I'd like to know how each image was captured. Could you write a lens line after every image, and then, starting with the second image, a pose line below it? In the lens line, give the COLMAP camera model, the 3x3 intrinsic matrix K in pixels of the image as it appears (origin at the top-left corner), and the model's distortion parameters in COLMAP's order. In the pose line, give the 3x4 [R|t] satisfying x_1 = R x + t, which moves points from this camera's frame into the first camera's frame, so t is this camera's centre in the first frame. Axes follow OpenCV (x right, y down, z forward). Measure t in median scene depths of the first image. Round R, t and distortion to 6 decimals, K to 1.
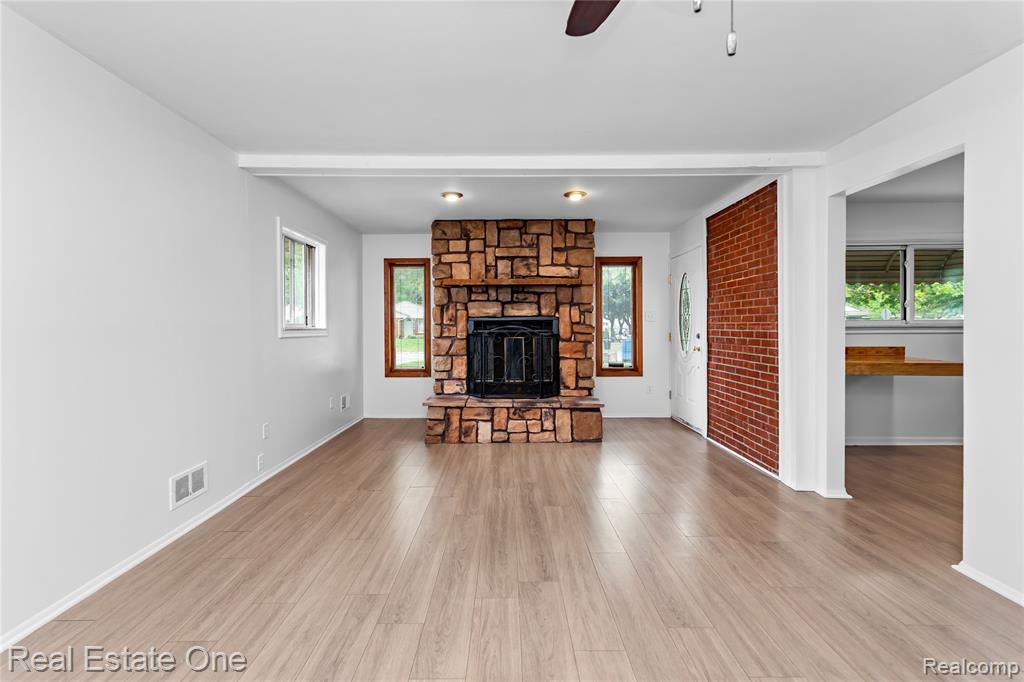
lens RADIAL K [[437.8, 0, 506.5], [0, 437.8, 323.4], [0, 0, 1]] dist [0.001169, 0.000373]
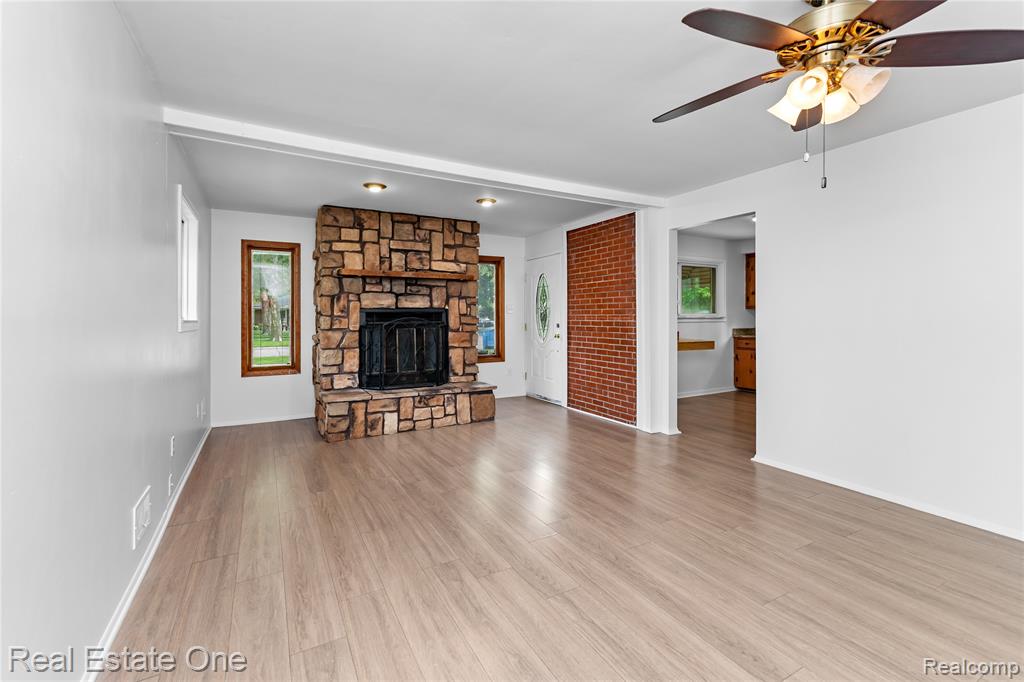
lens RADIAL K [[441.8, 0, 507.3], [0, 441.8, 310.8], [0, 0, 1]] dist [0.000610, 0.000069]
pose [[0.874912, 0.006892, 0.484233, -0.281377], [-0.002235, 0.999946, -0.010194, 0.000196], [-0.484277, 0.007836, 0.874879, -0.017634]]
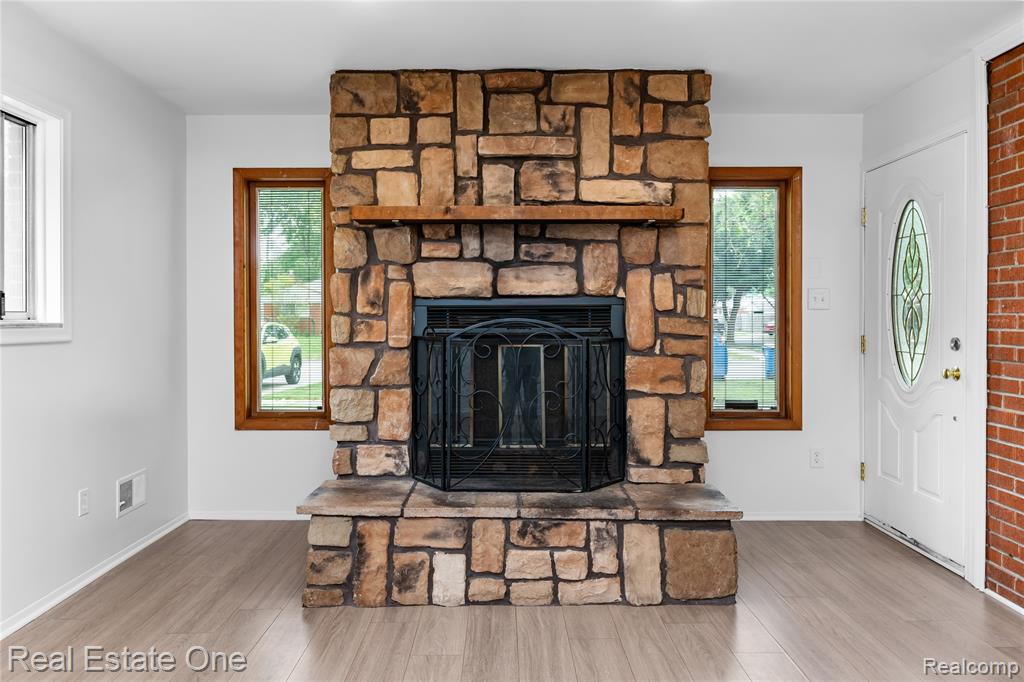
lens RADIAL K [[700.4, 0, 505.8], [0, 700.4, 316.7], [0, 0, 1]] dist [-0.000704, -0.000051]
pose [[0.999971, 0.004163, 0.006329, -0.002131], [-0.004193, 0.999979, 0.004874, 0.000744], [-0.006308, -0.004901, 0.999968, 0.316591]]
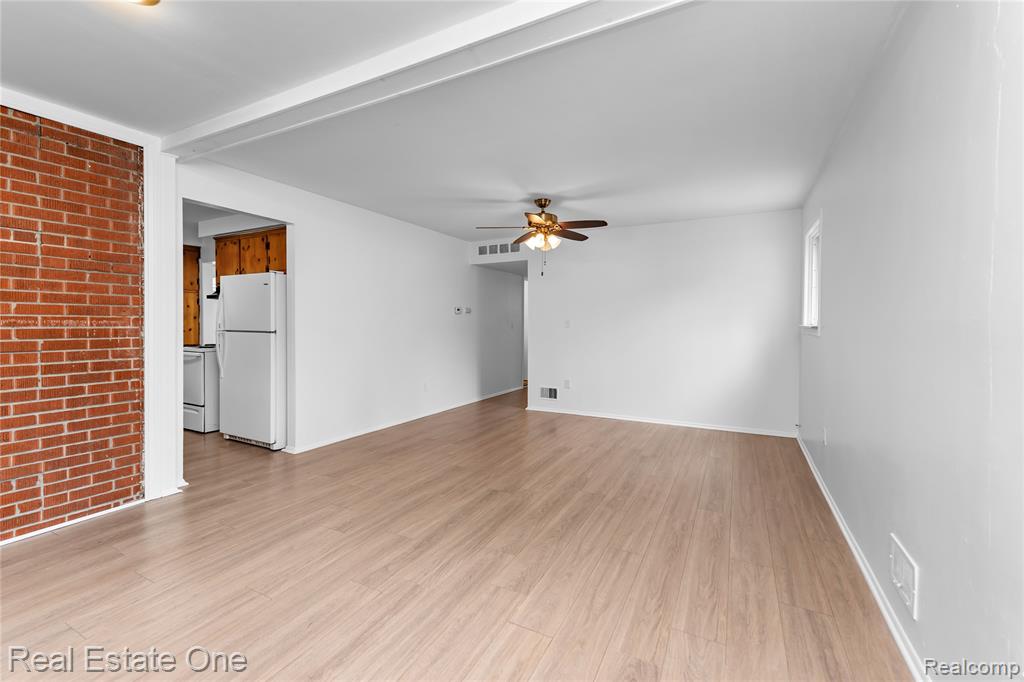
lens RADIAL K [[437.8, 0, 506.5], [0, 437.8, 323.4], [0, 0, 1]] dist [0.001169, 0.000373]
pose [[-0.885046, -0.003908, 0.465487, -0.268536], [-0.006367, 0.999973, -0.003711, 0.006017], [-0.465460, -0.006248, -0.885047, 0.969407]]
